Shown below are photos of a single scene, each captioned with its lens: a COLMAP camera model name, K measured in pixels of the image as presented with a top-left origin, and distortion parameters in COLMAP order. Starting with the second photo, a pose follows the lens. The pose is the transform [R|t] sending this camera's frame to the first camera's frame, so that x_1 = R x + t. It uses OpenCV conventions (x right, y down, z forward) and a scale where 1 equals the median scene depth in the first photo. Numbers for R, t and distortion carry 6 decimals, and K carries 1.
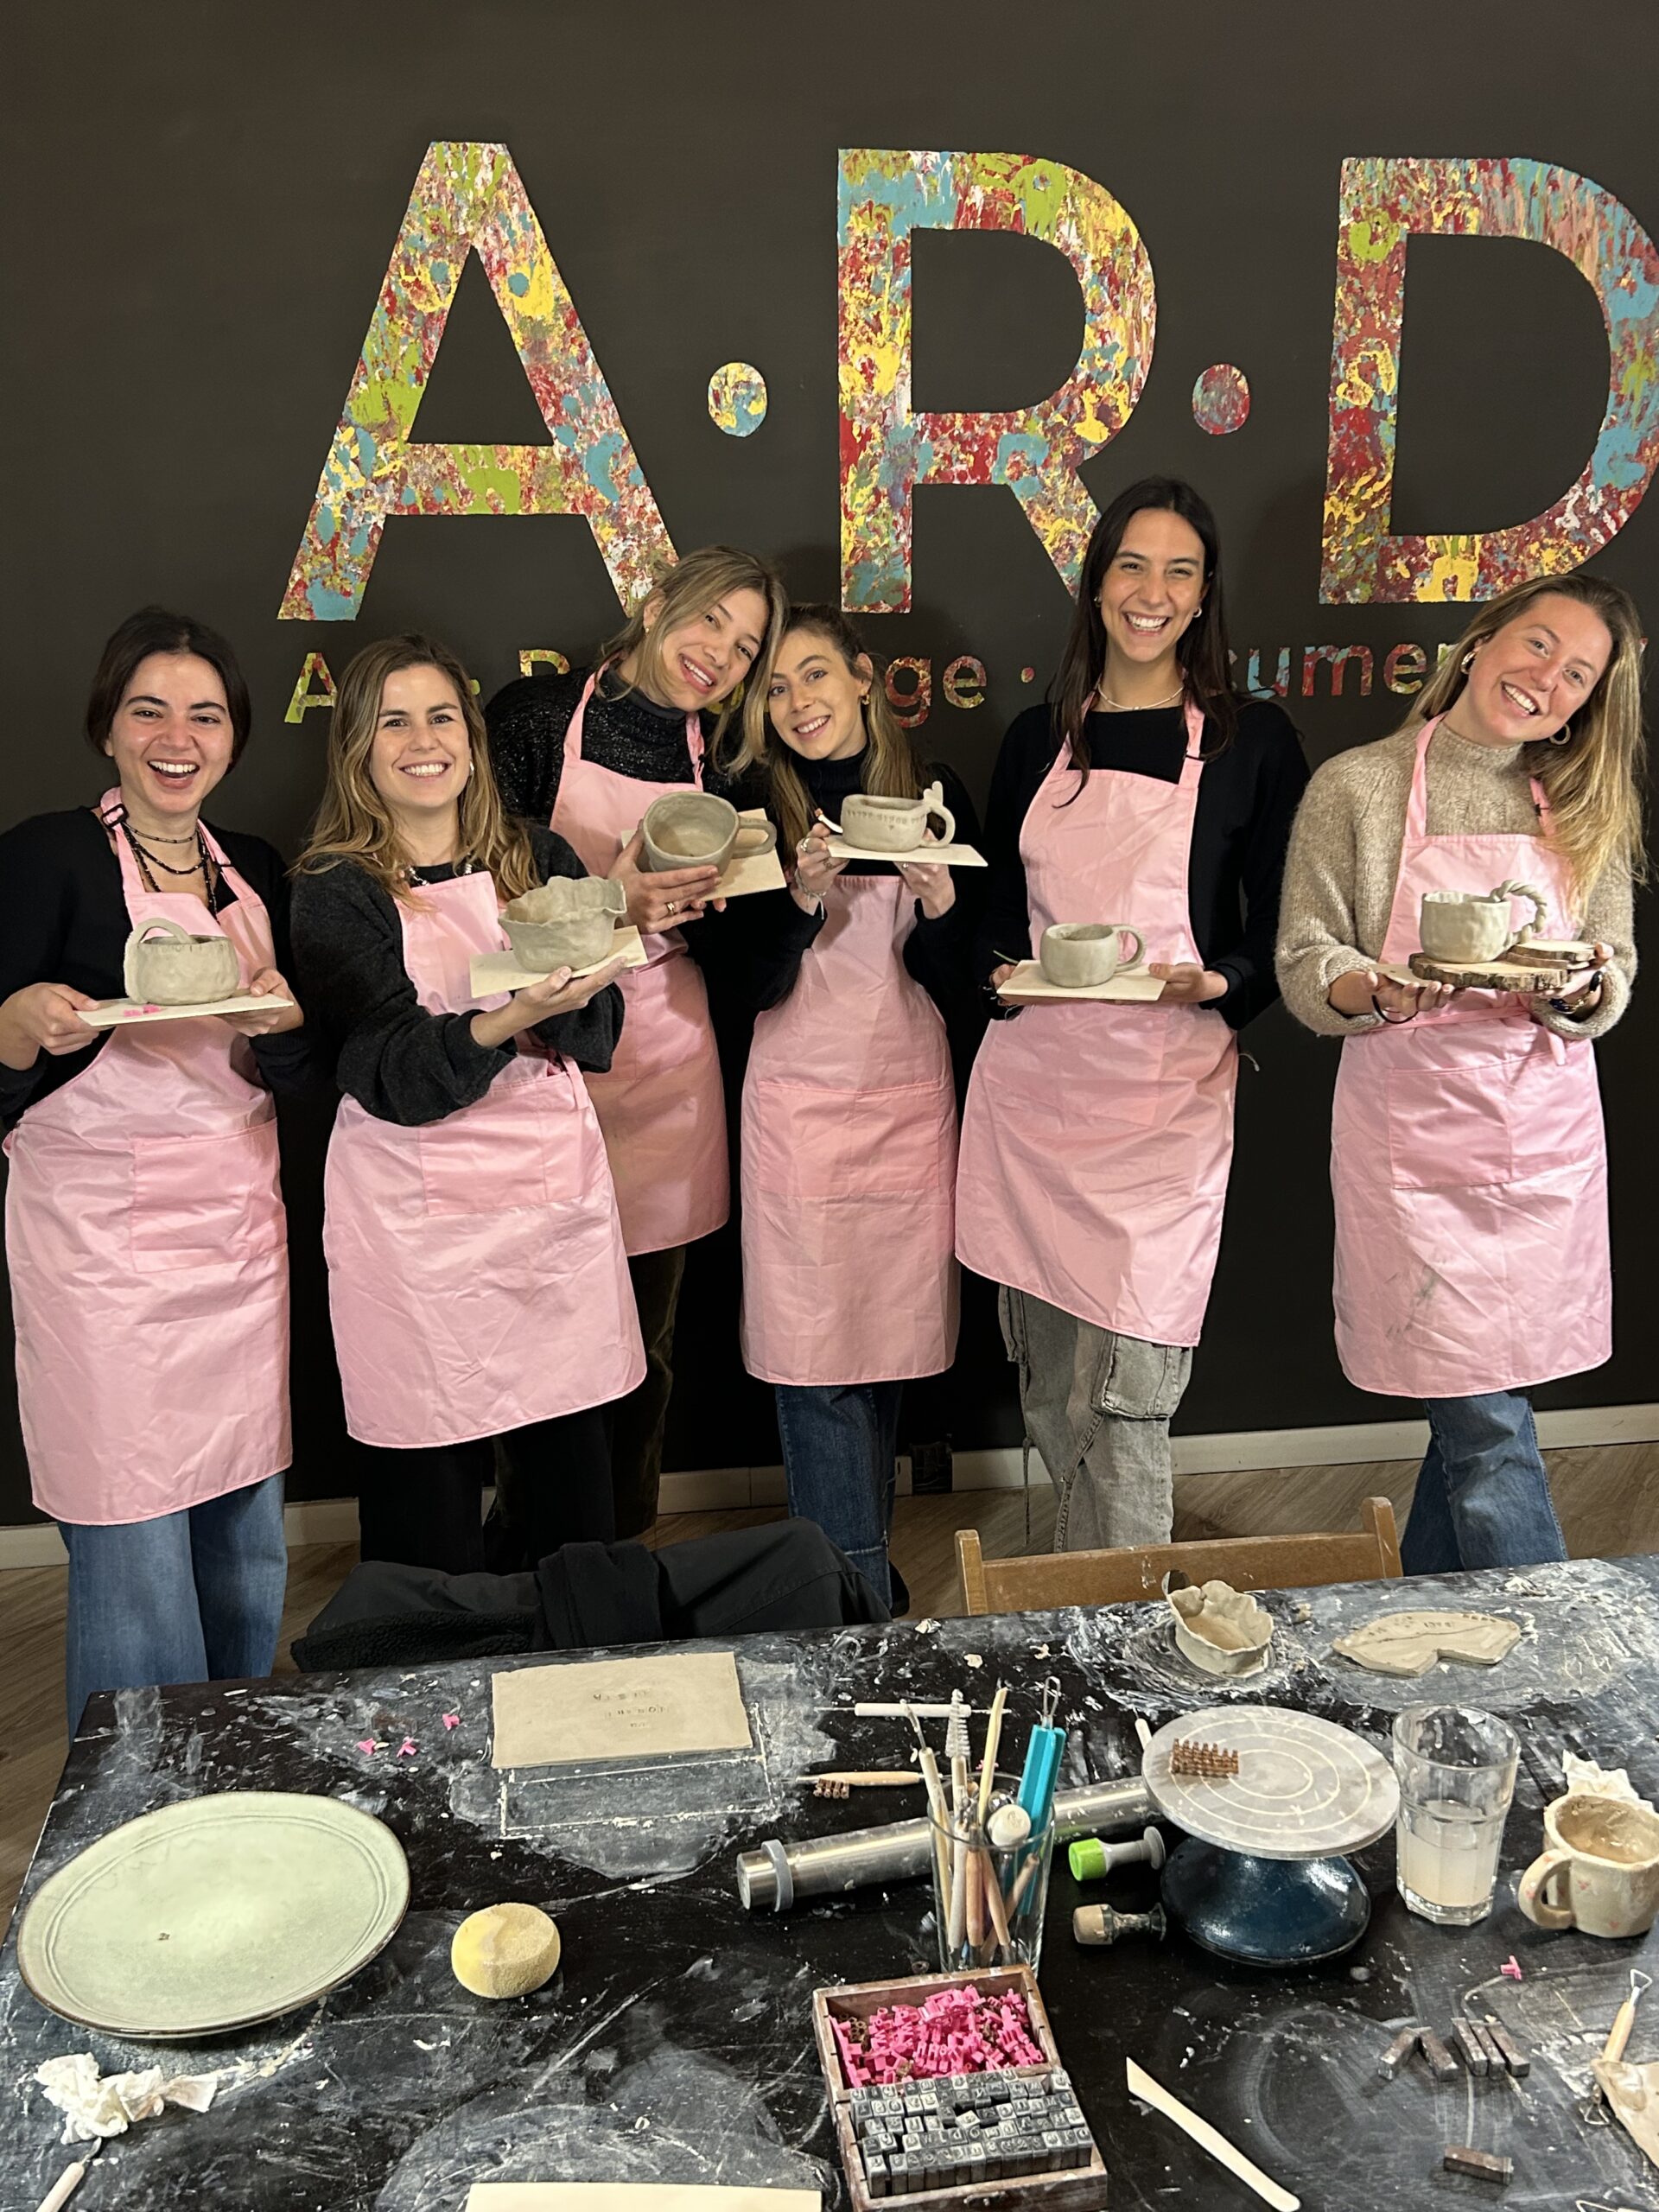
lens RADIAL K [[2000.8, 0, 828.8], [0, 2000.8, 1106.9], [0, 0, 1]] dist [0.009800, -0.018805]
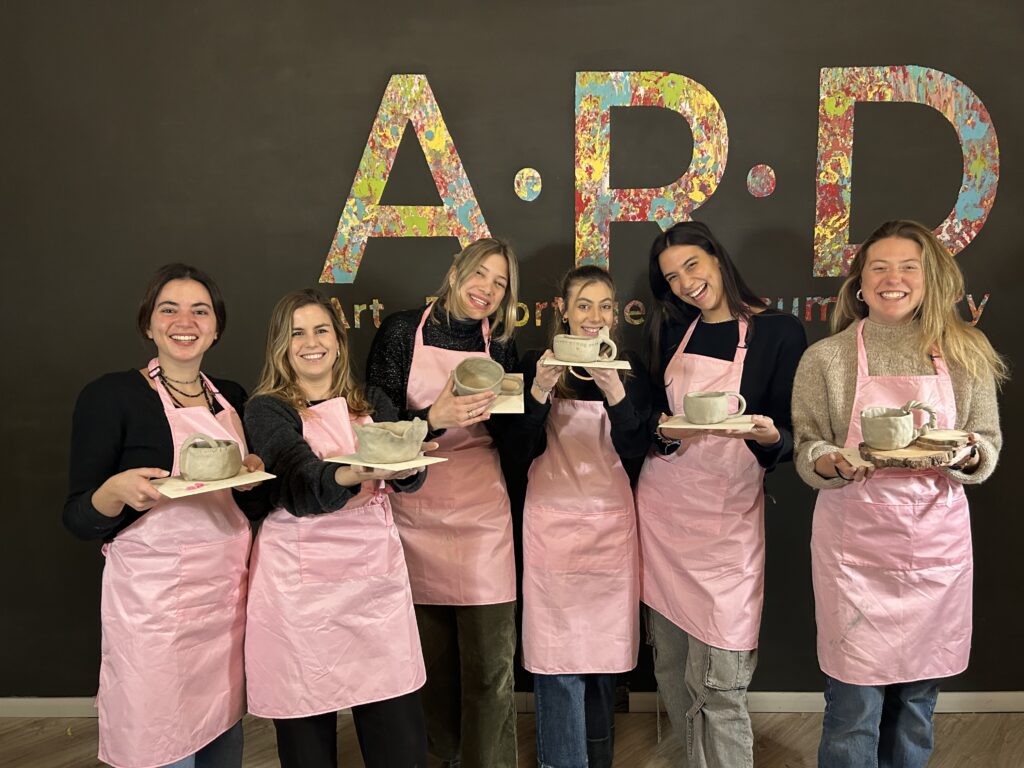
lens RADIAL K [[673.8, 0, 510.5], [0, 673.8, 381.9], [0, 0, 1]] dist [0.016766, -0.010213]
pose [[0.986571, 0.016480, -0.162499, 0.057298], [-0.042362, 0.986670, -0.157123, -0.025634], [0.157743, 0.161897, 0.974118, 0.314365]]
